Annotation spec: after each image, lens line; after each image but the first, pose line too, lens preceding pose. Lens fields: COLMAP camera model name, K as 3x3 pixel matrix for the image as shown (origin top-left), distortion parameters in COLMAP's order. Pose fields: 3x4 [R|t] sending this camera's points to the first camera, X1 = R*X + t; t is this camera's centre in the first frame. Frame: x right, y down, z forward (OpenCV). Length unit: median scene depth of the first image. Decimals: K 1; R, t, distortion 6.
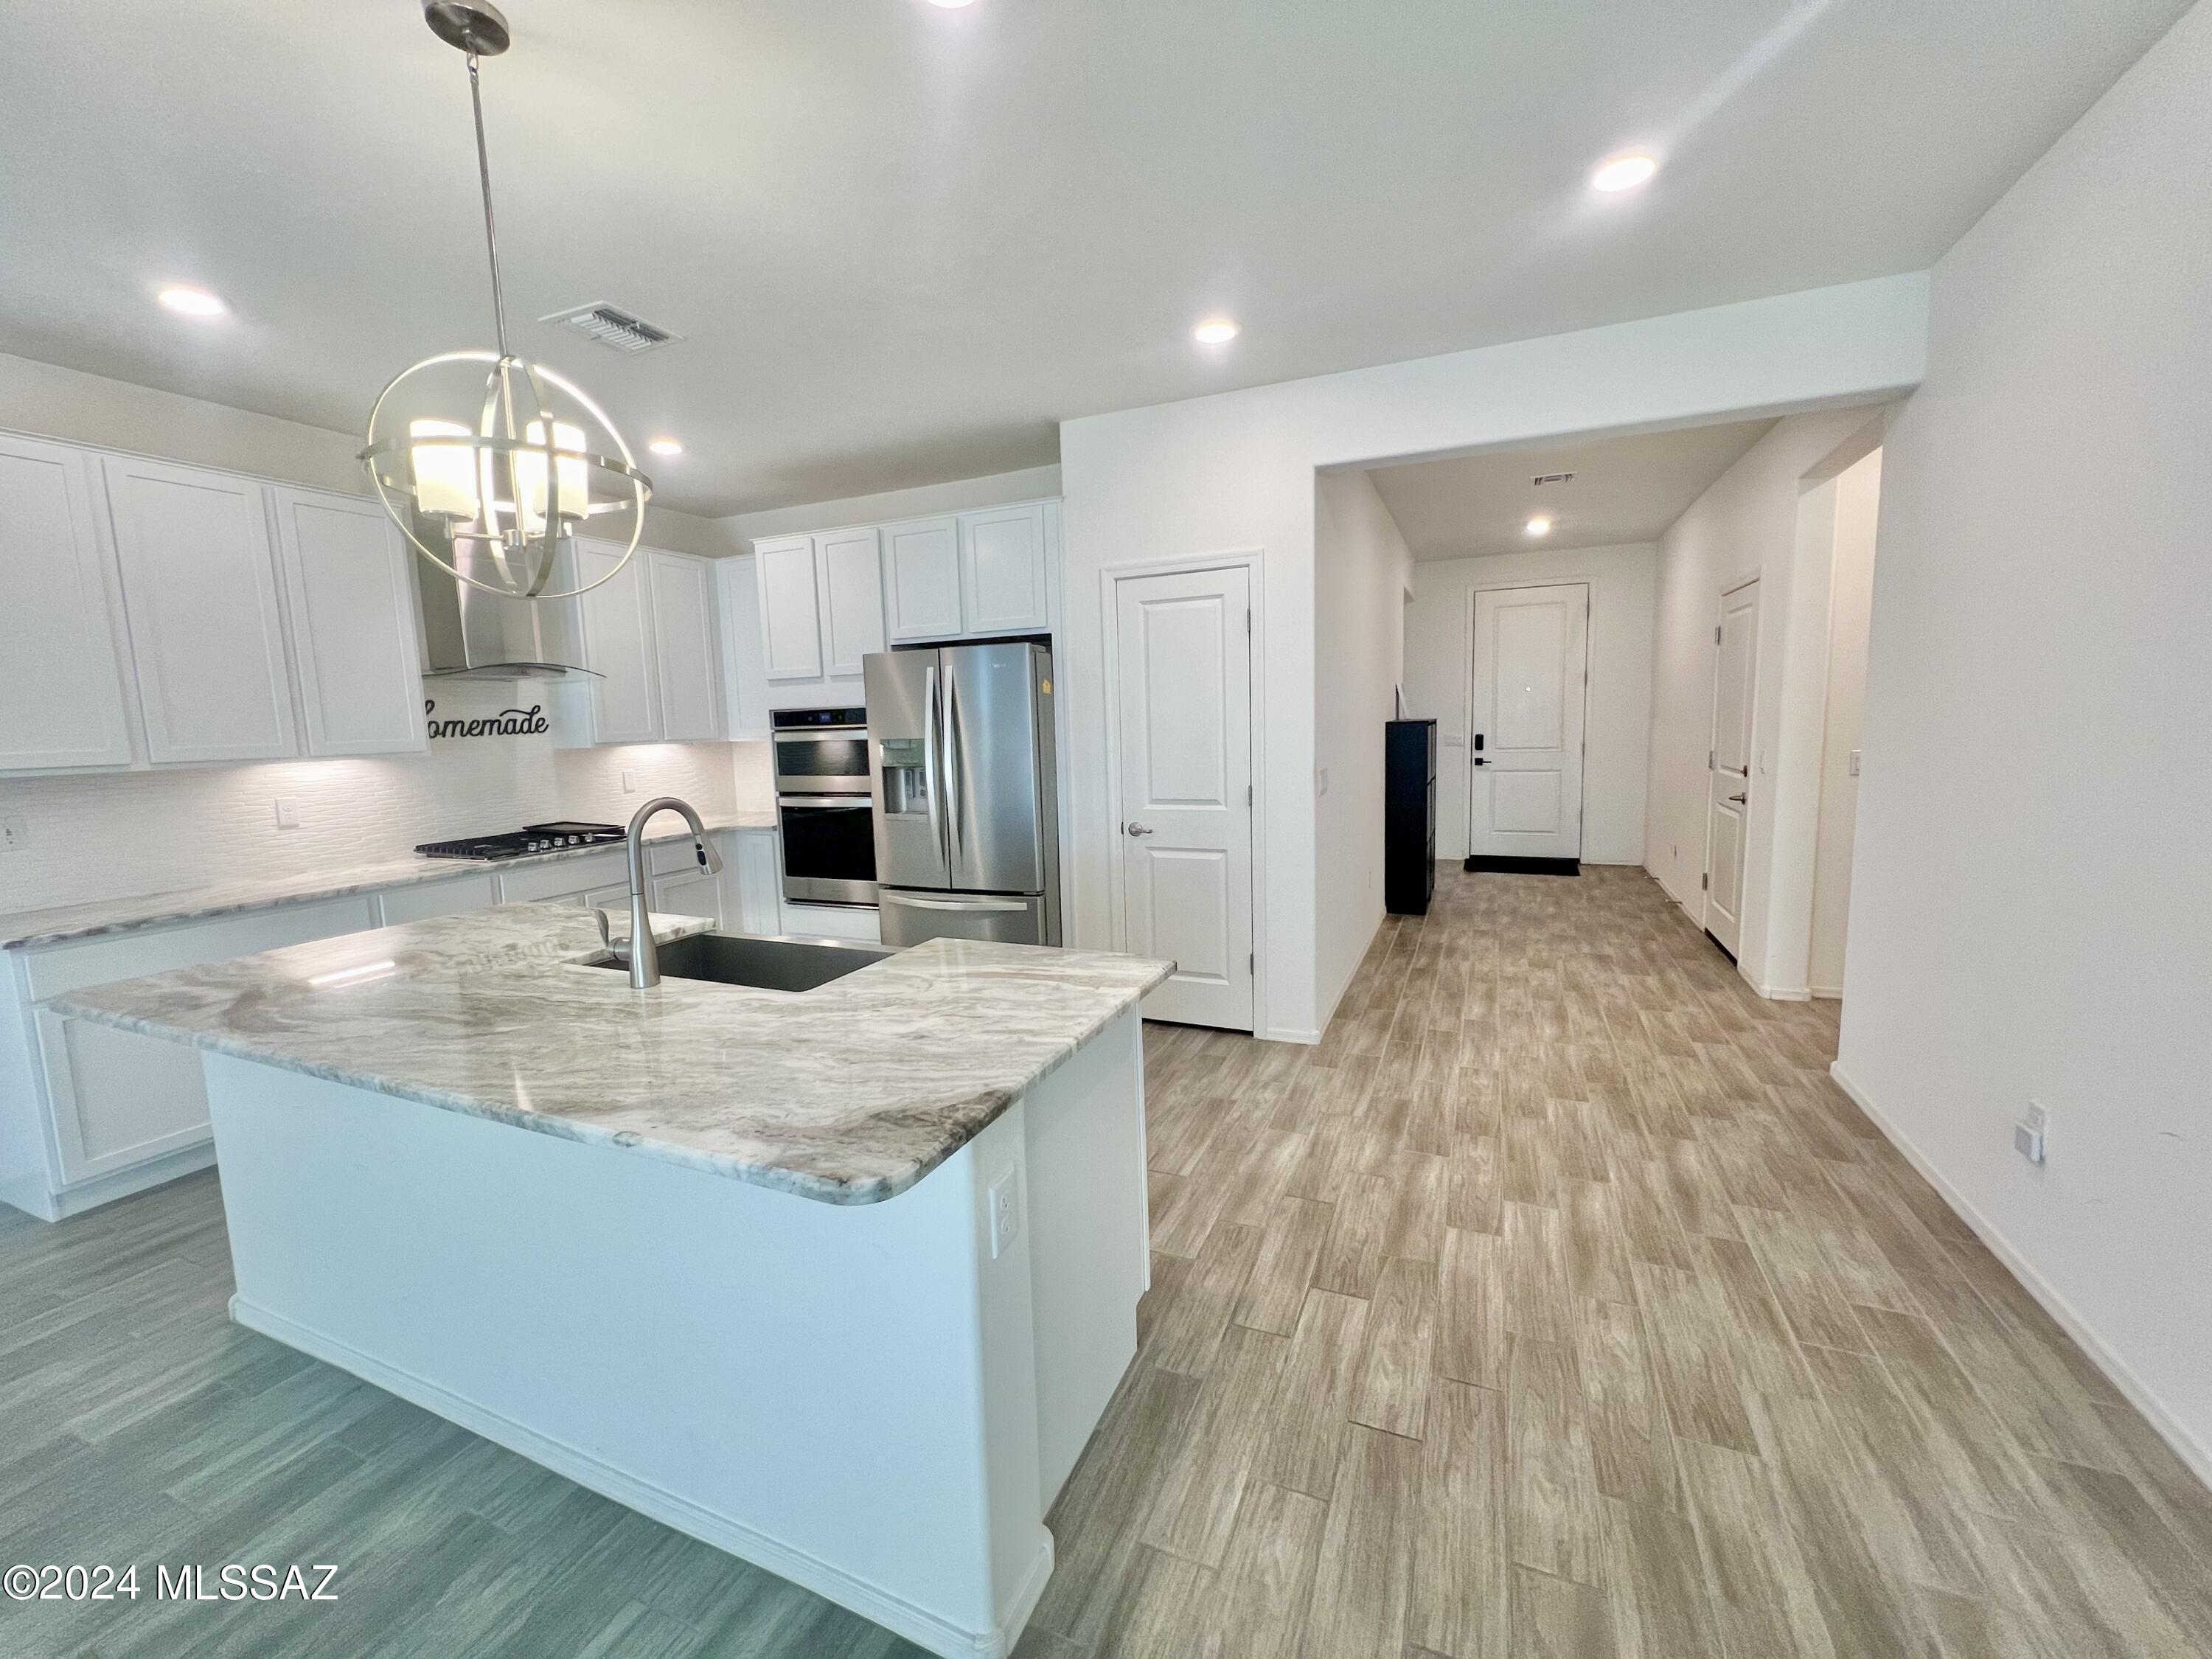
lens RADIAL K [[890.1, 0, 1103.2], [0, 890.1, 827.7], [0, 0, 1]] dist [-0.001914, 0.000593]
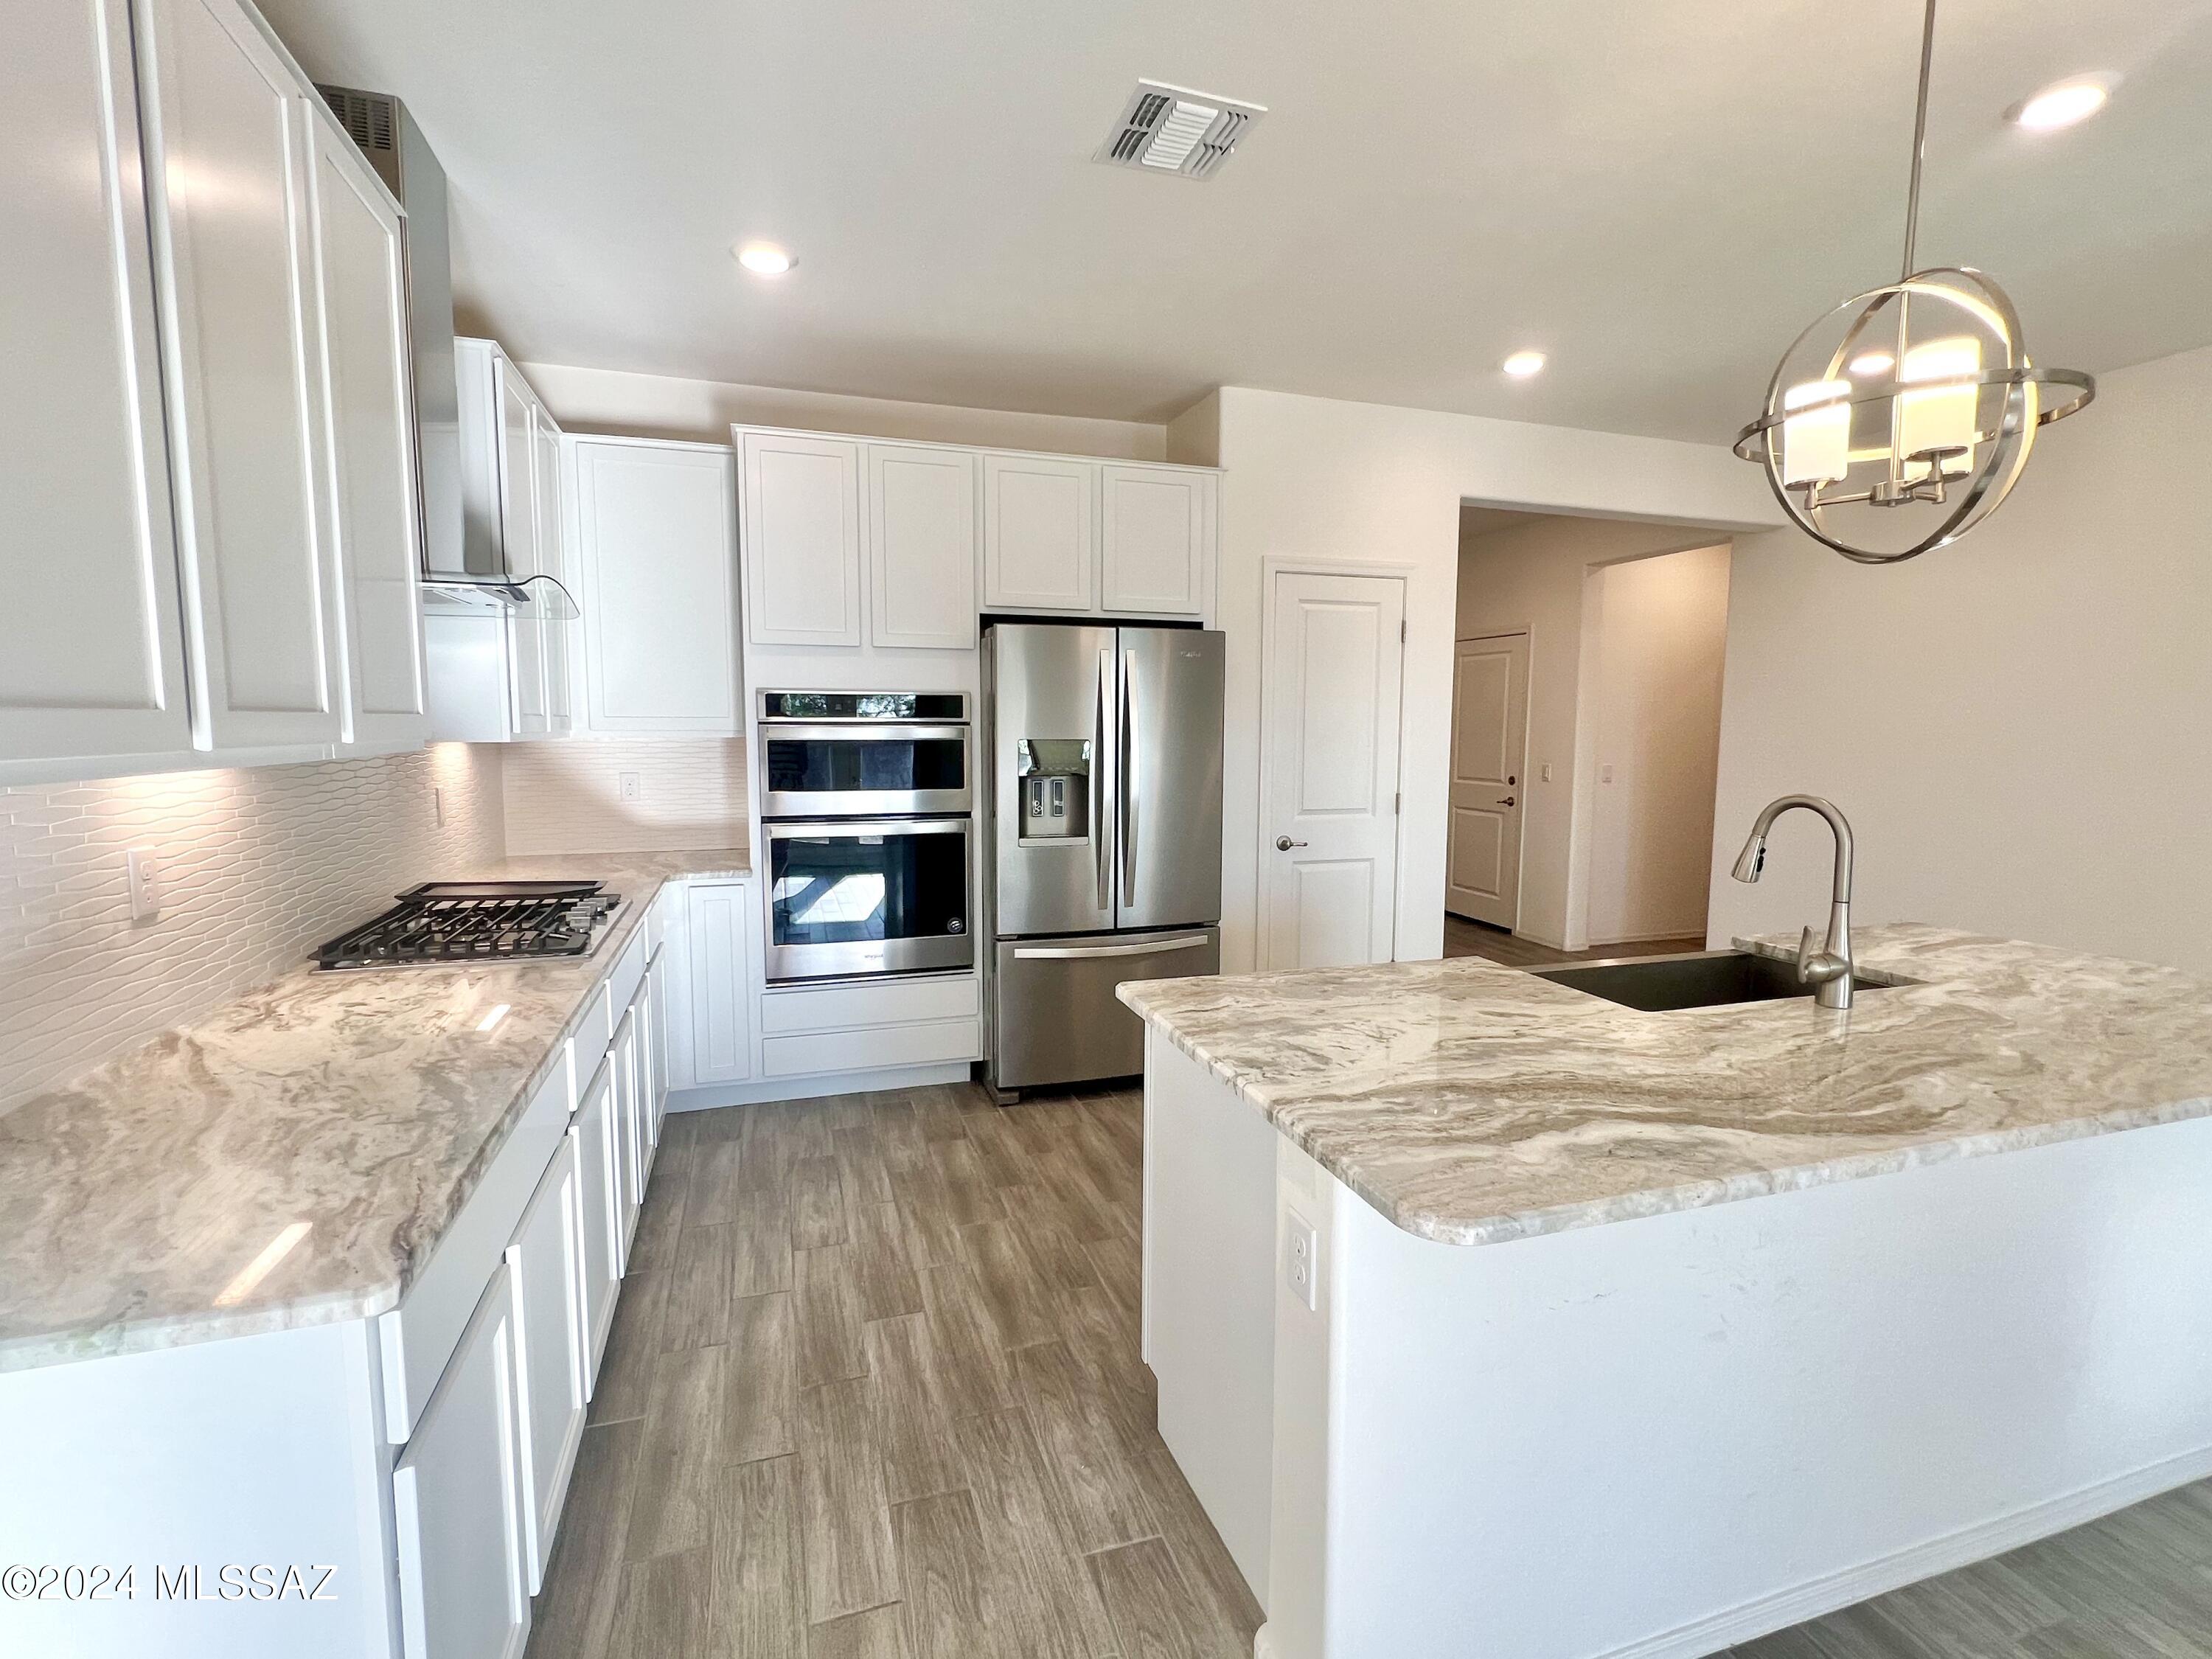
lens RADIAL K [[1016.1, 0, 1101.0], [0, 1016.1, 827.9], [0, 0, 1]] dist [-0.004624, 0.001300]
pose [[0.747654, -0.033546, 0.663240, -0.774992], [0.053604, 0.998513, -0.009923, -0.013148], [-0.661921, 0.042972, 0.748341, 0.324389]]
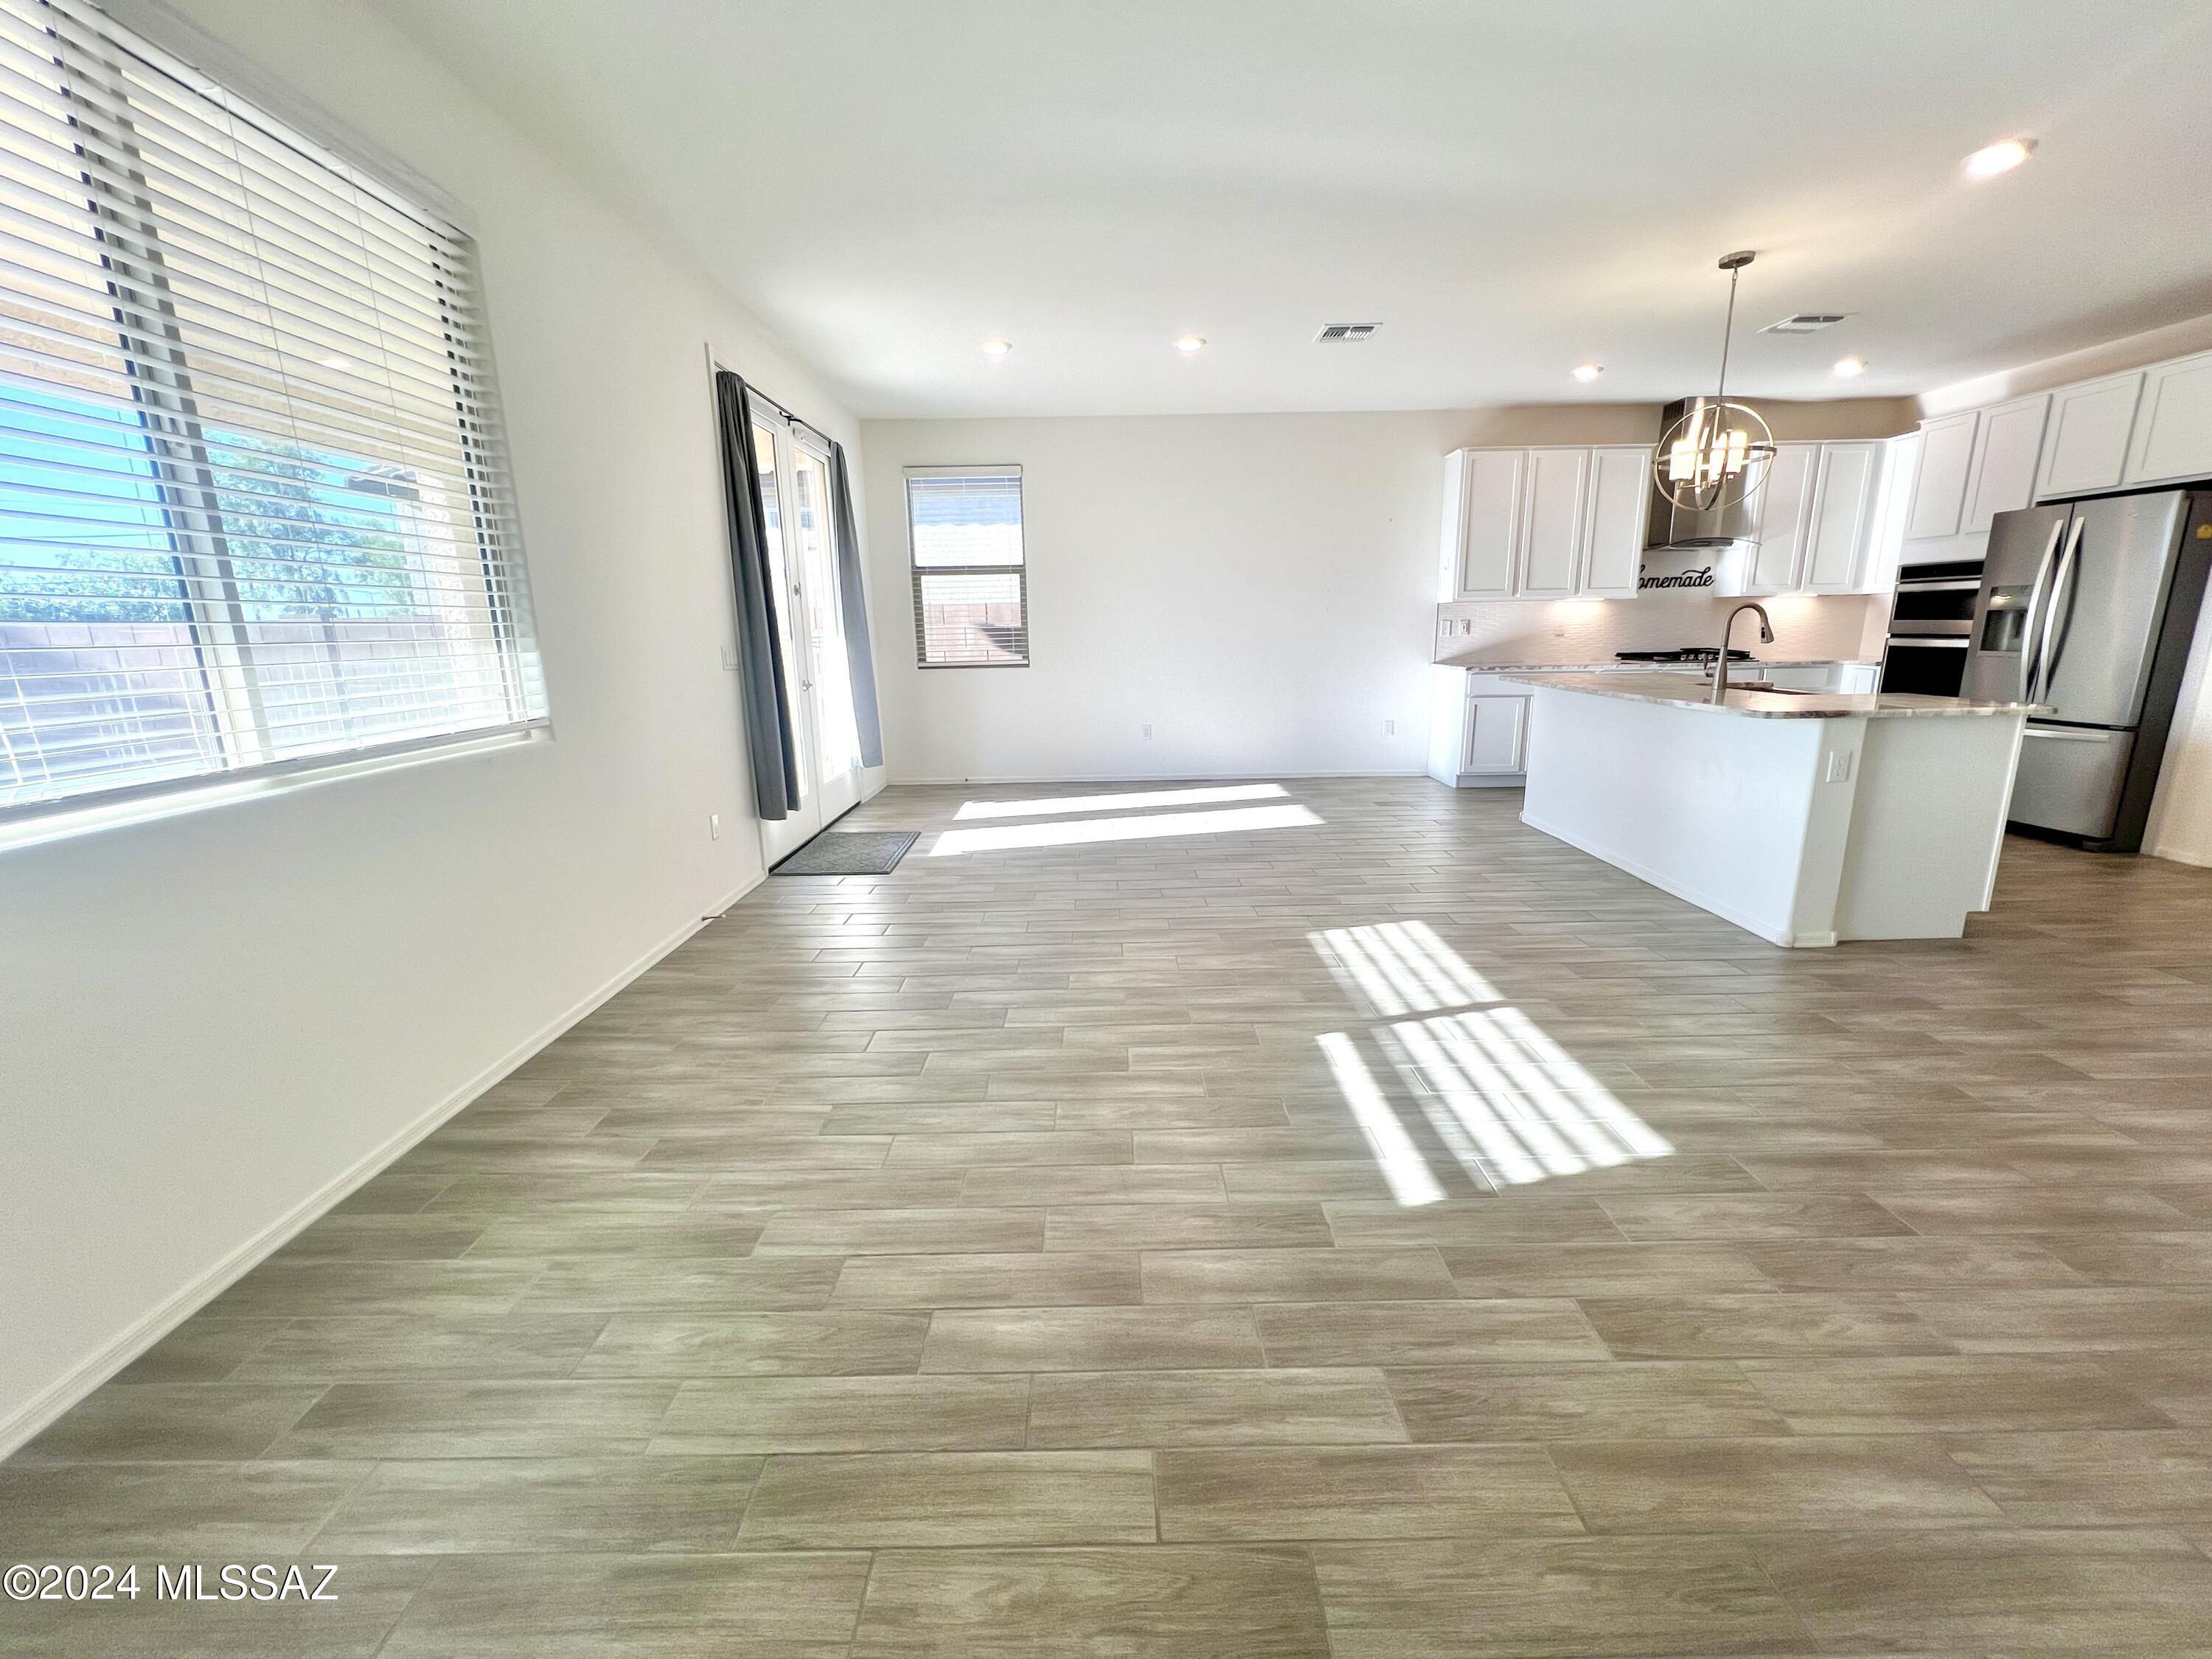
lens RADIAL K [[890.1, 0, 1100.3], [0, 890.1, 826.4], [0, 0, 1]] dist [-0.001914, 0.000593]
pose [[0.400336, 0.226714, -0.887881, 0.404506], [-0.106169, 0.973862, 0.200798, 0.102068], [0.910197, 0.013879, 0.413942, -0.578063]]
